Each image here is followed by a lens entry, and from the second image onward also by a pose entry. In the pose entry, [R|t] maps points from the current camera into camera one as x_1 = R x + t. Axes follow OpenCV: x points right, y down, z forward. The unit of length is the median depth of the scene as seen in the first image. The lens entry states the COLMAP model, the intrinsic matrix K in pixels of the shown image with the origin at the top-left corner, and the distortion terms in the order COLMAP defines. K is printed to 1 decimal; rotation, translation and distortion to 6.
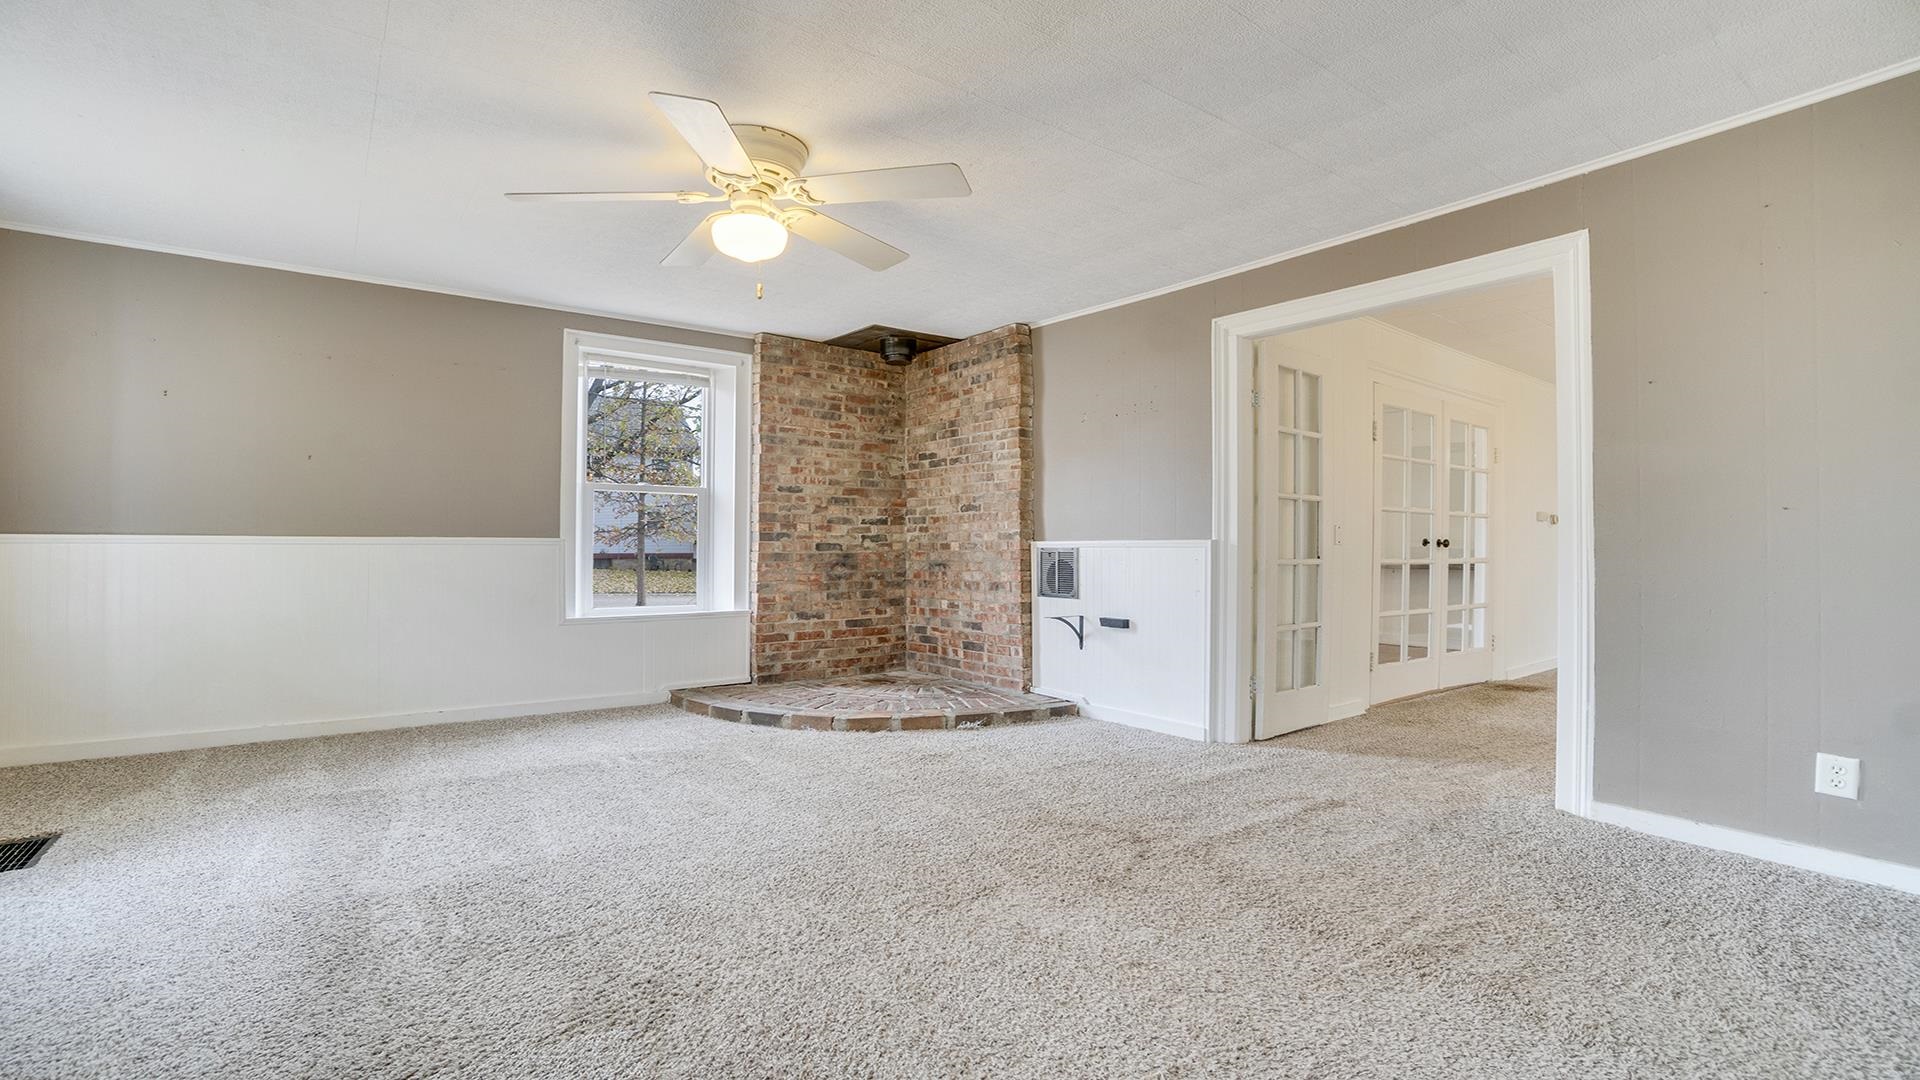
lens RADIAL K [[838.0, 0, 961.0], [0, 838.0, 544.6], [0, 0, 1]] dist [-0.016772, 0.001307]
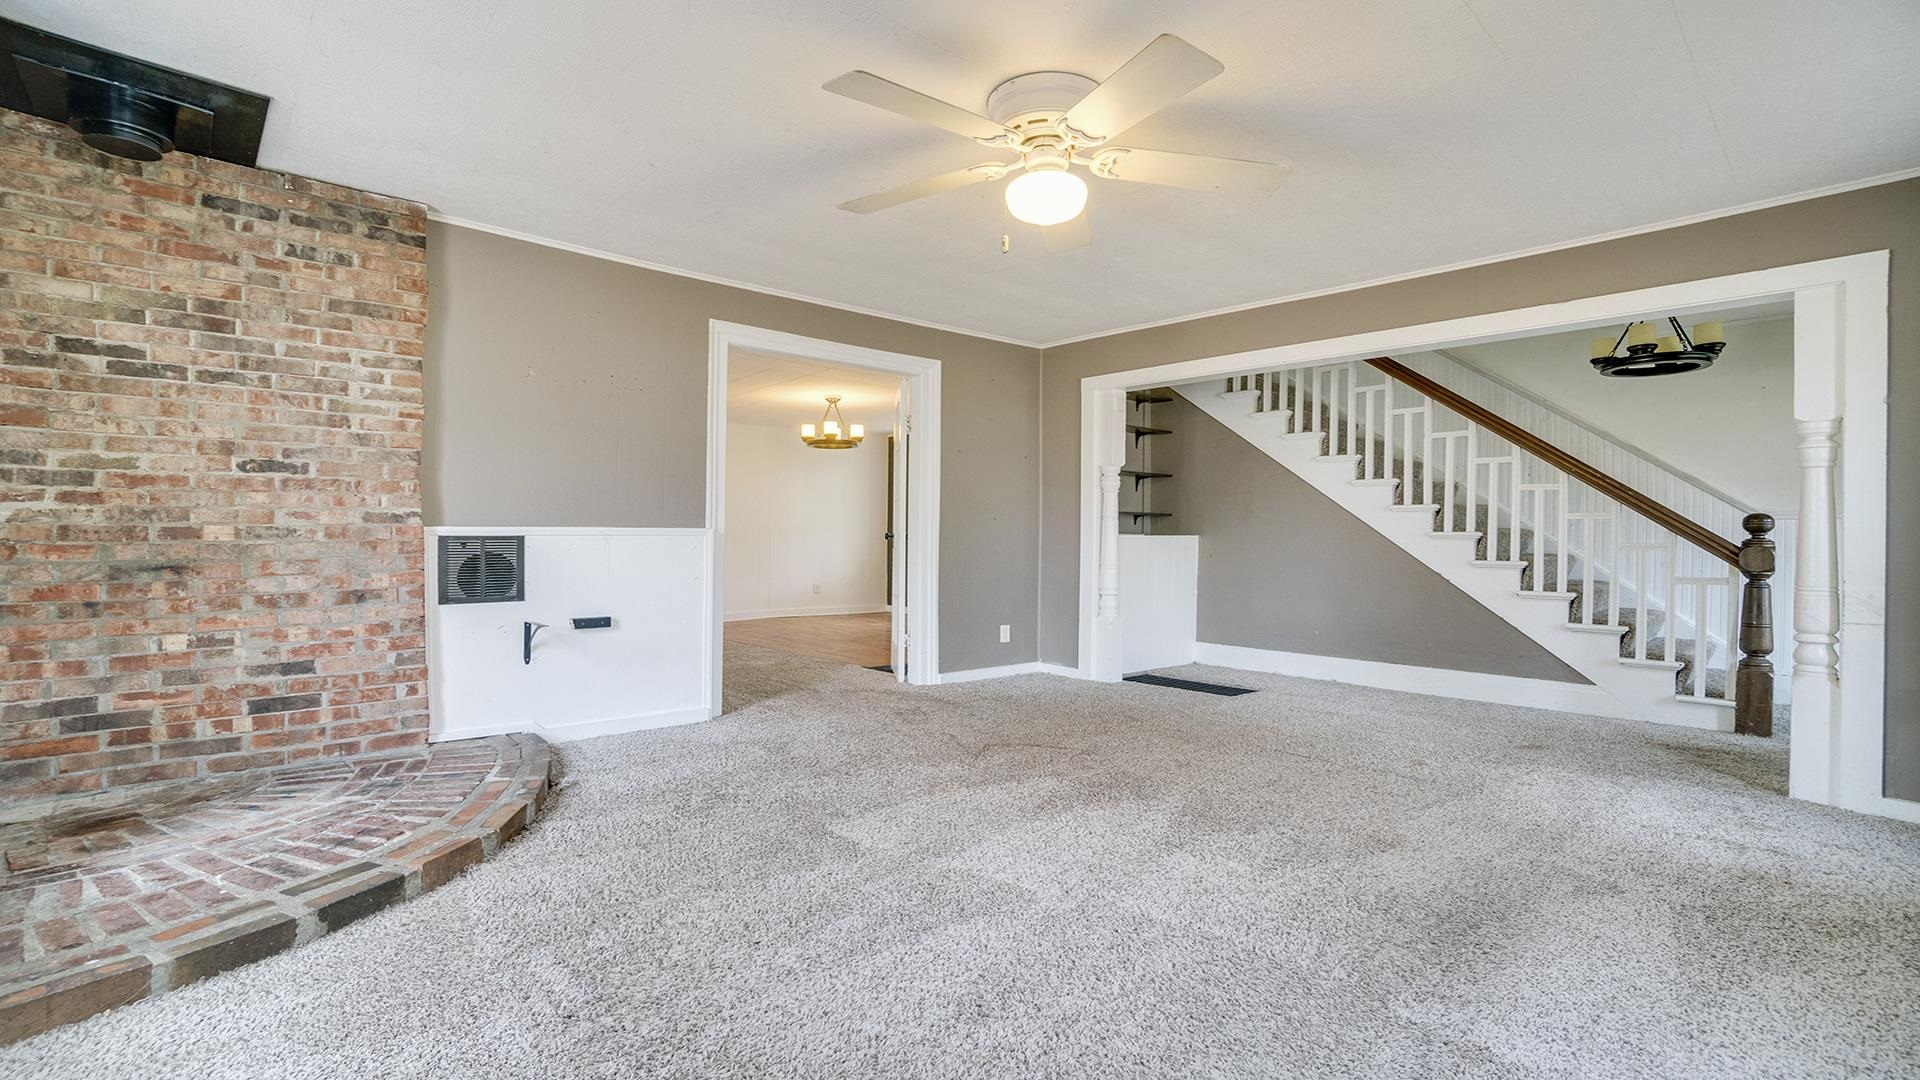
lens RADIAL K [[838.0, 0, 964.4], [0, 838.0, 525.6], [0, 0, 1]] dist [-0.016772, 0.001307]
pose [[-0.048591, -0.000292, 0.998819, -0.583976], [-0.016189, 0.999869, -0.000495, -0.010569], [-0.998688, -0.016194, -0.048589, 0.552151]]
